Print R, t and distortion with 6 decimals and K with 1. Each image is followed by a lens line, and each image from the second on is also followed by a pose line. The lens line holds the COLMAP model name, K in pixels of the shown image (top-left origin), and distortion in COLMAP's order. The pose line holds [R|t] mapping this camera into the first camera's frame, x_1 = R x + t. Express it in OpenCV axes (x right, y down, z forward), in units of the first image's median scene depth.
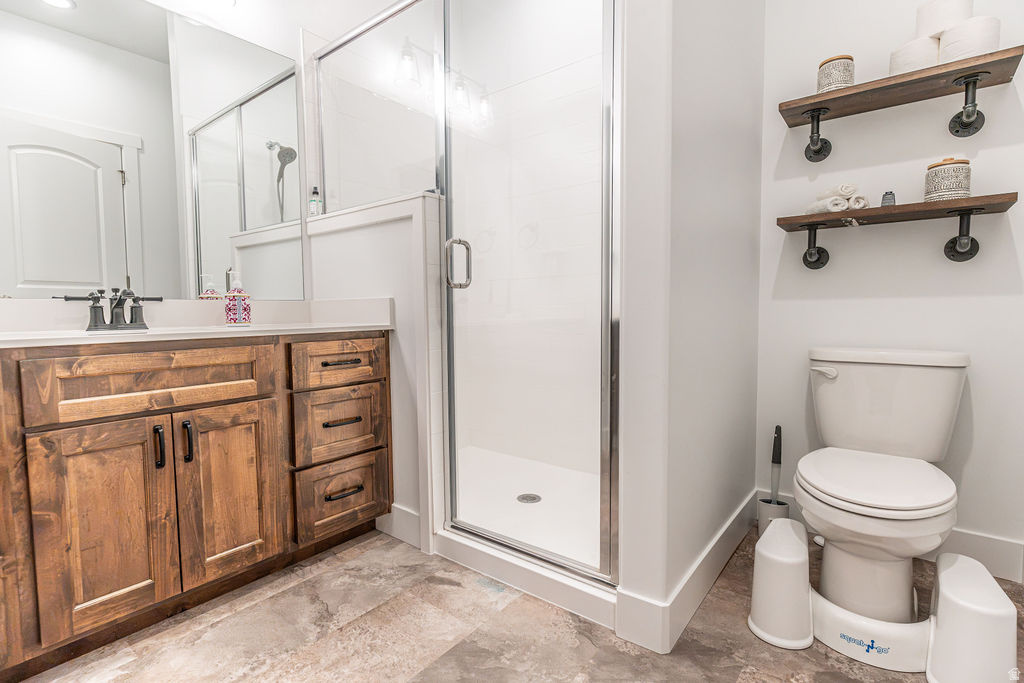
lens RADIAL K [[488.4, 0, 511.2], [0, 488.4, 342.1], [0, 0, 1]] dist [0.003375, 0.000595]
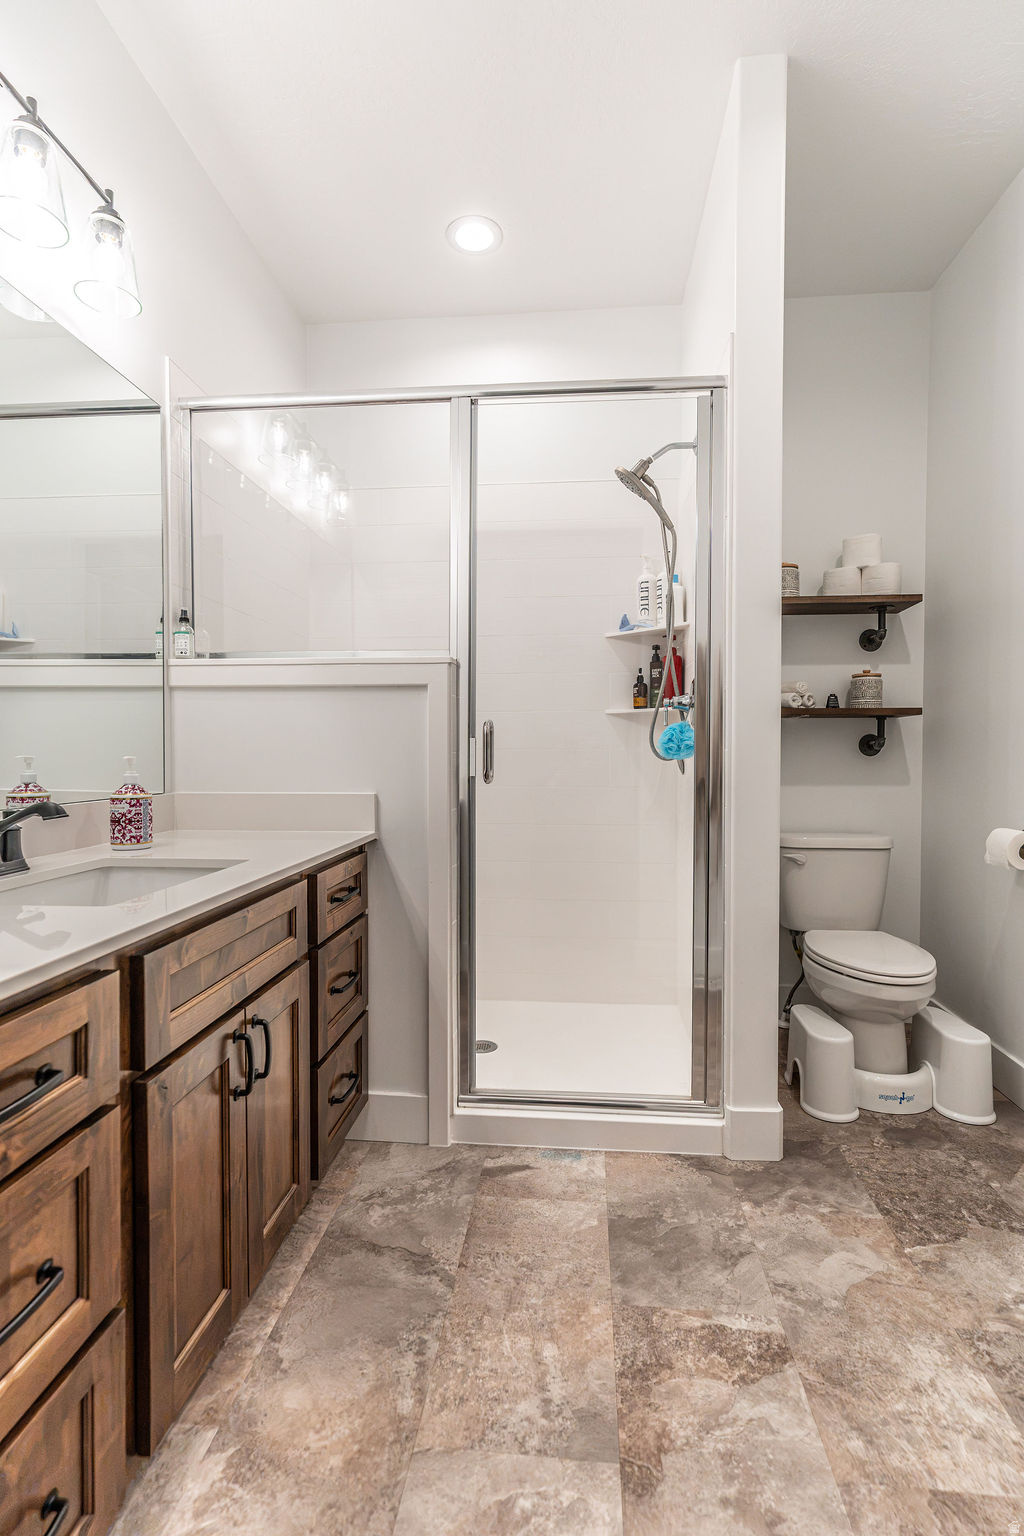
lens RADIAL K [[725.5, 0, 515.8], [0, 725.5, 768.9], [0, 0, 1]] dist [0.002980, 0.000073]
pose [[0.837804, -0.004065, 0.545955, -0.802322], [0.027089, 0.999050, -0.034130, -0.106940], [-0.545298, 0.043384, 0.837119, 0.012950]]
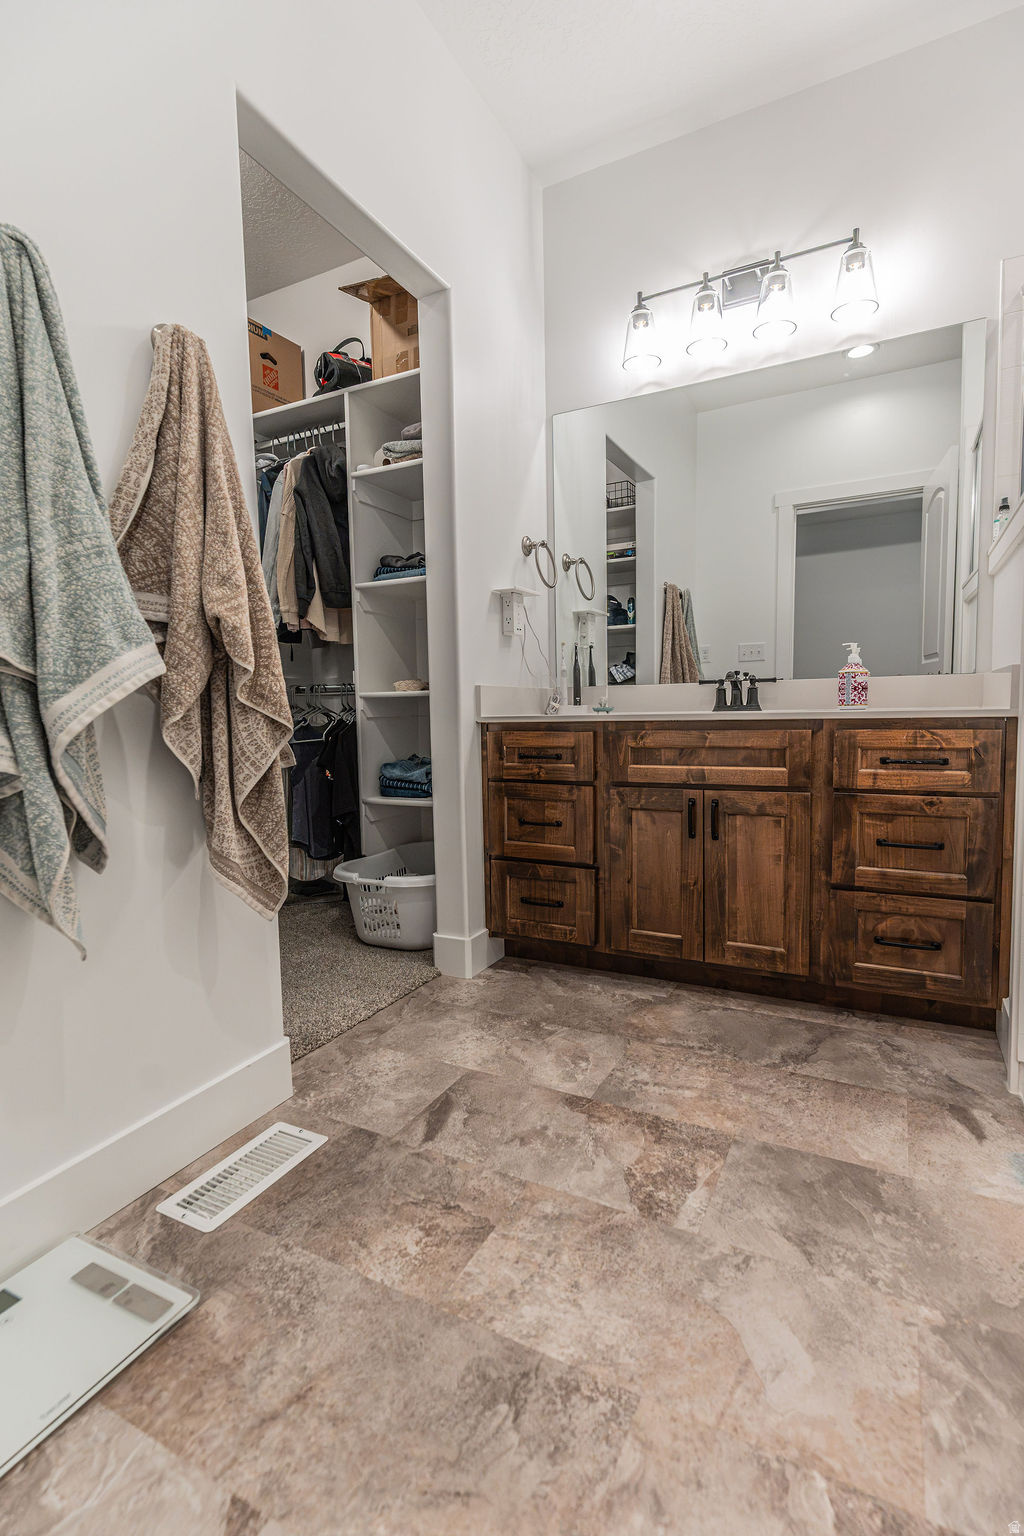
lens RADIAL K [[725.5, 0, 515.8], [0, 725.5, 768.9], [0, 0, 1]] dist [0.002980, 0.000073]
pose [[0.194082, 0.088020, -0.977029, 0.661739], [-0.046791, 0.995664, 0.080404, -0.005471], [0.979869, 0.030111, 0.197359, 0.257966]]
